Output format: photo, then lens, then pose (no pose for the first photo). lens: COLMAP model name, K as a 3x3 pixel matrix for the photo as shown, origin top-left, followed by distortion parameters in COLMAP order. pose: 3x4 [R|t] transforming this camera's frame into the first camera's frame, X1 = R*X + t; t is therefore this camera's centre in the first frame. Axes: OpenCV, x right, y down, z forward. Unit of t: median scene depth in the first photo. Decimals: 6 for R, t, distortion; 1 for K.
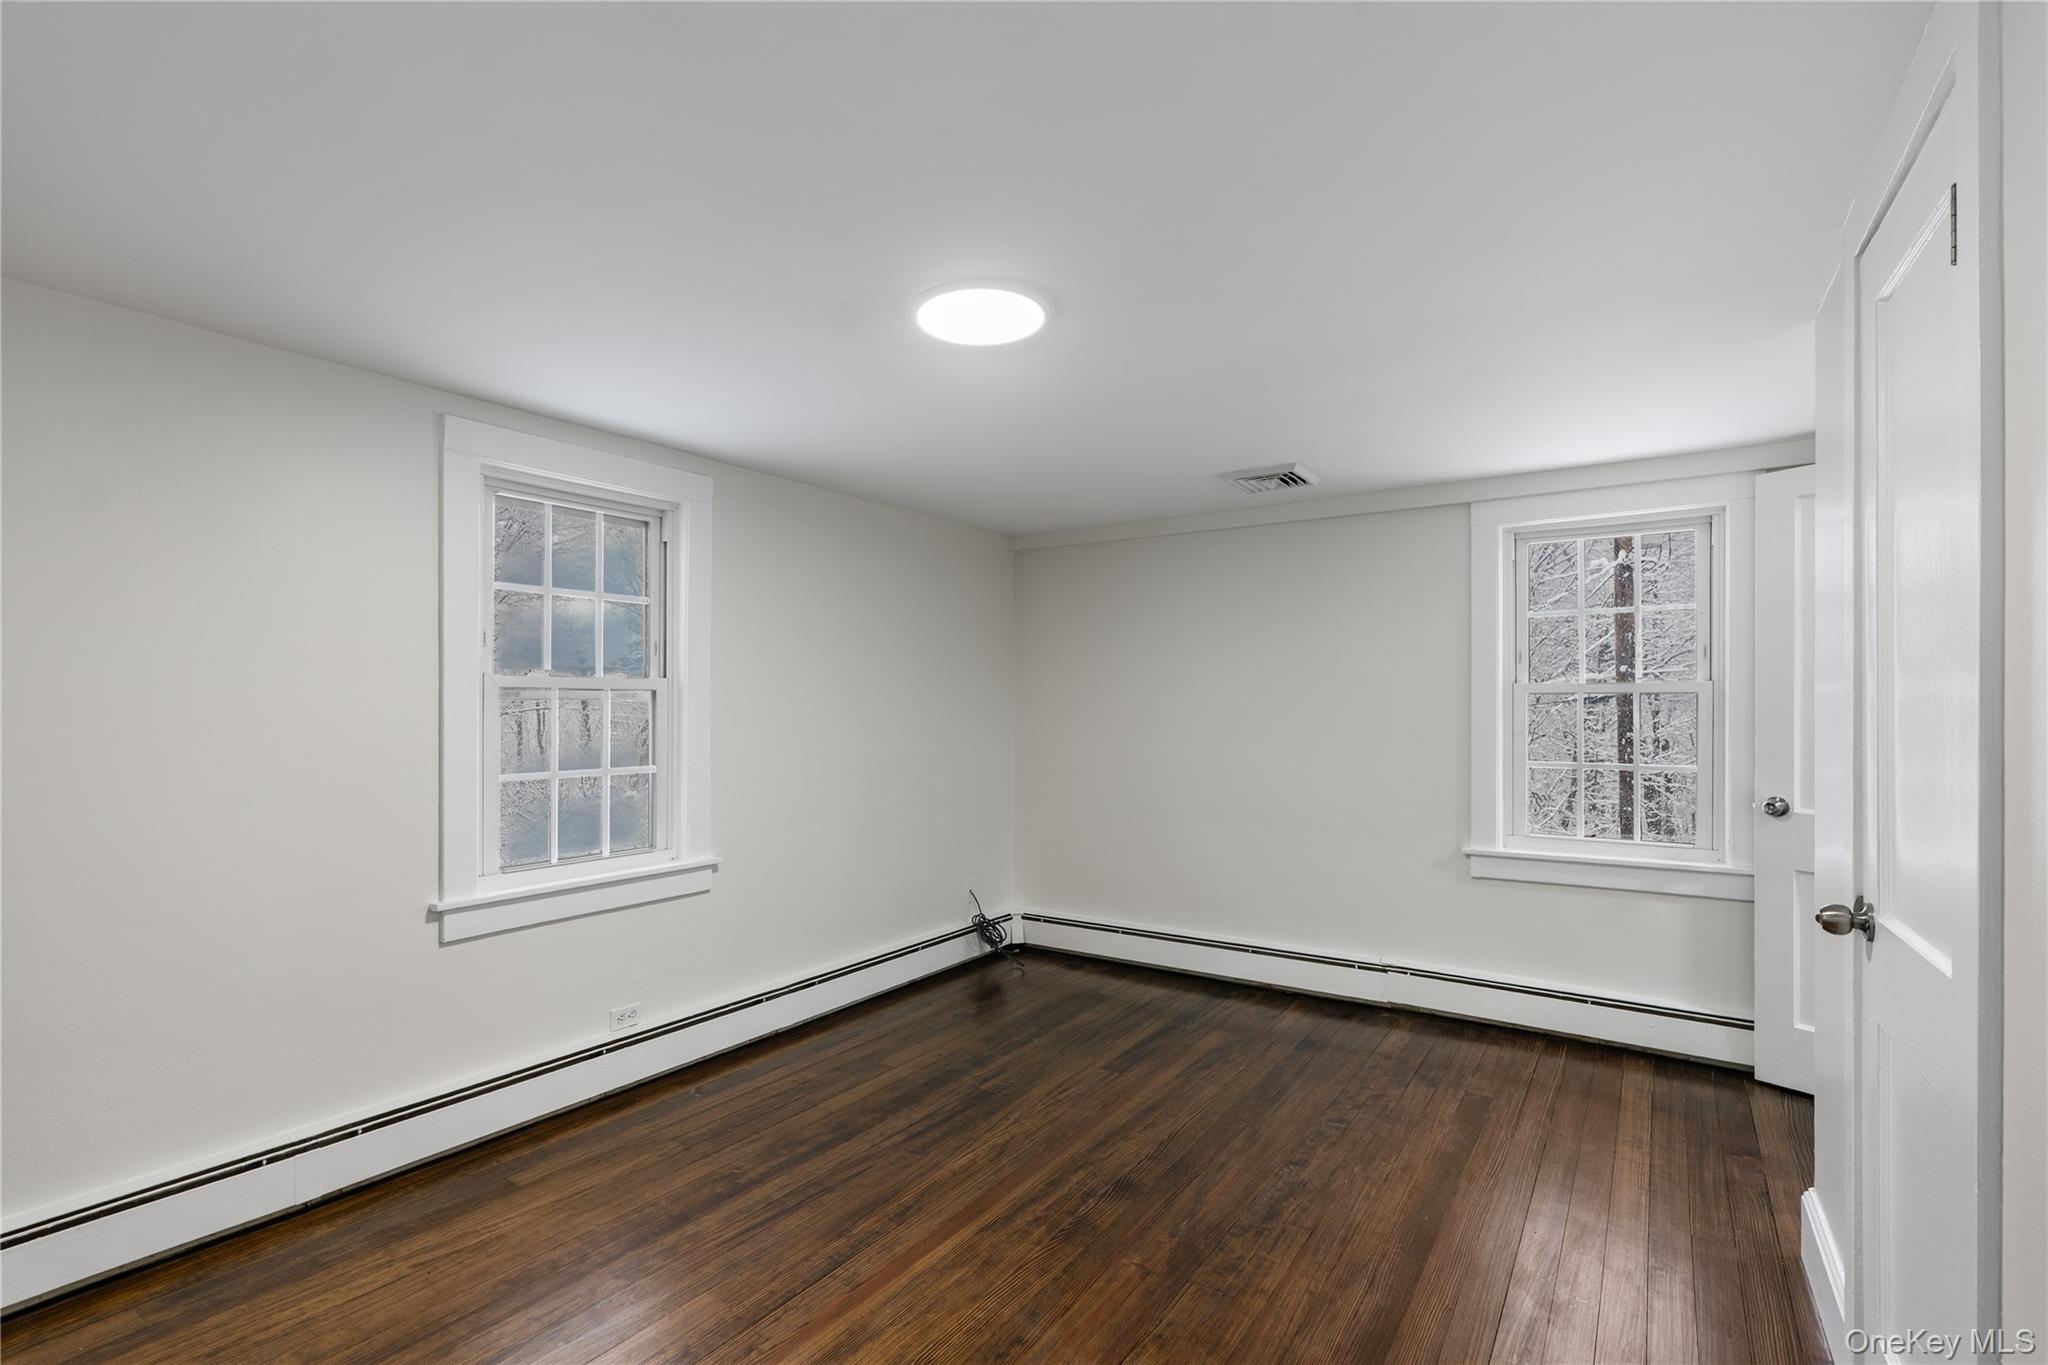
lens RADIAL K [[935.4, 0, 1010.5], [0, 935.4, 696.9], [0, 0, 1]] dist [-0.011449, 0.001507]
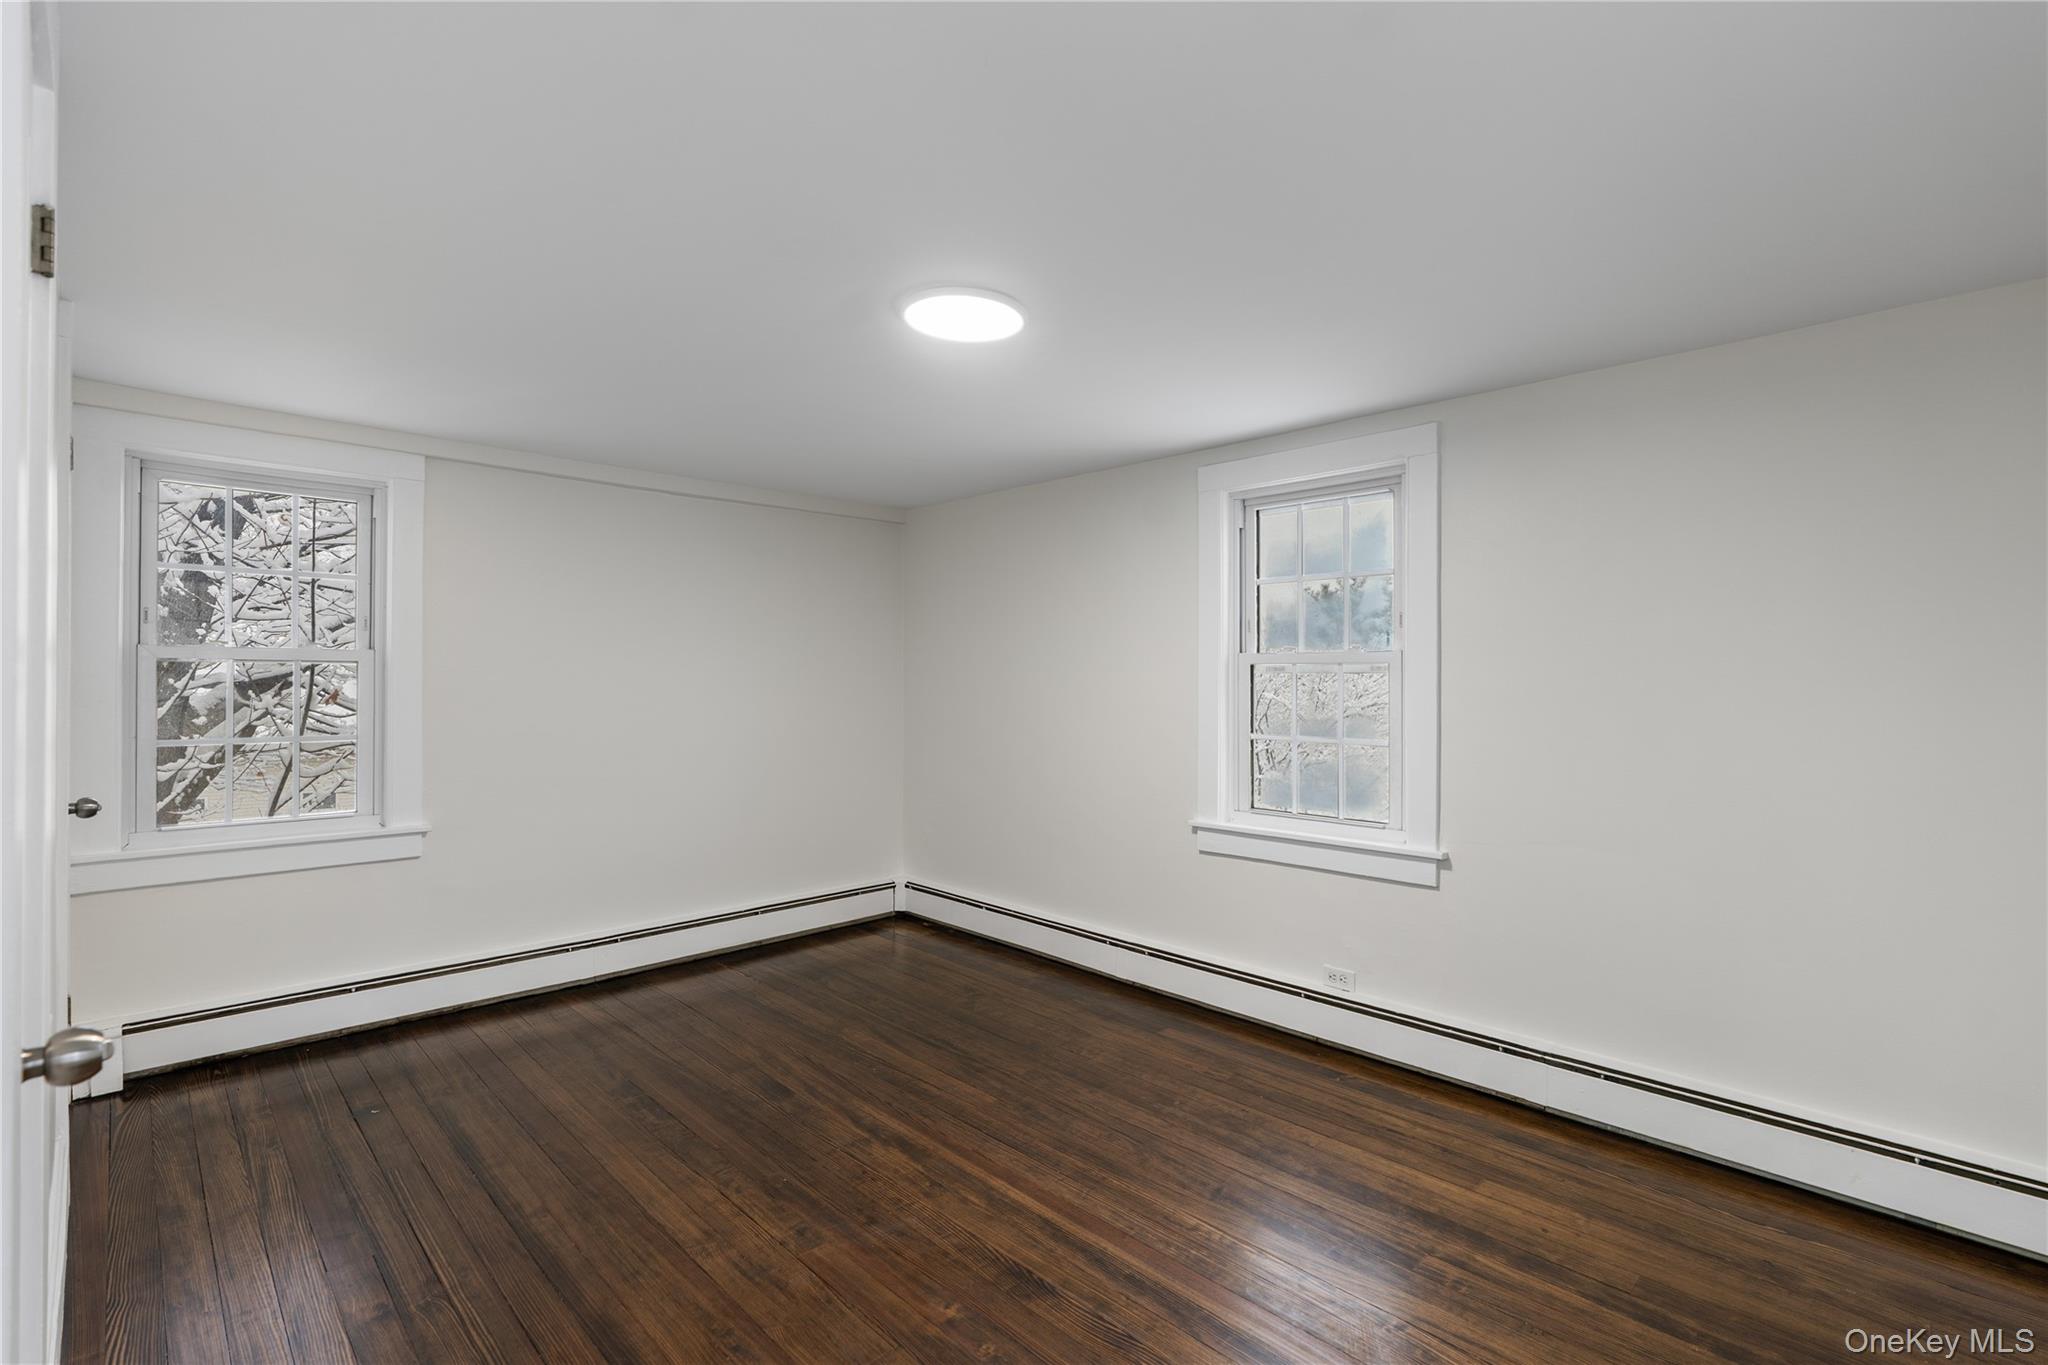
lens RADIAL K [[935.4, 0, 1014.9], [0, 935.4, 670.2], [0, 0, 1]] dist [-0.011449, 0.001507]
pose [[-0.193150, -0.005171, -0.981156, 0.710467], [0.004130, 0.999973, -0.006083, 0.004941], [0.981161, -0.005227, -0.193123, 0.887519]]
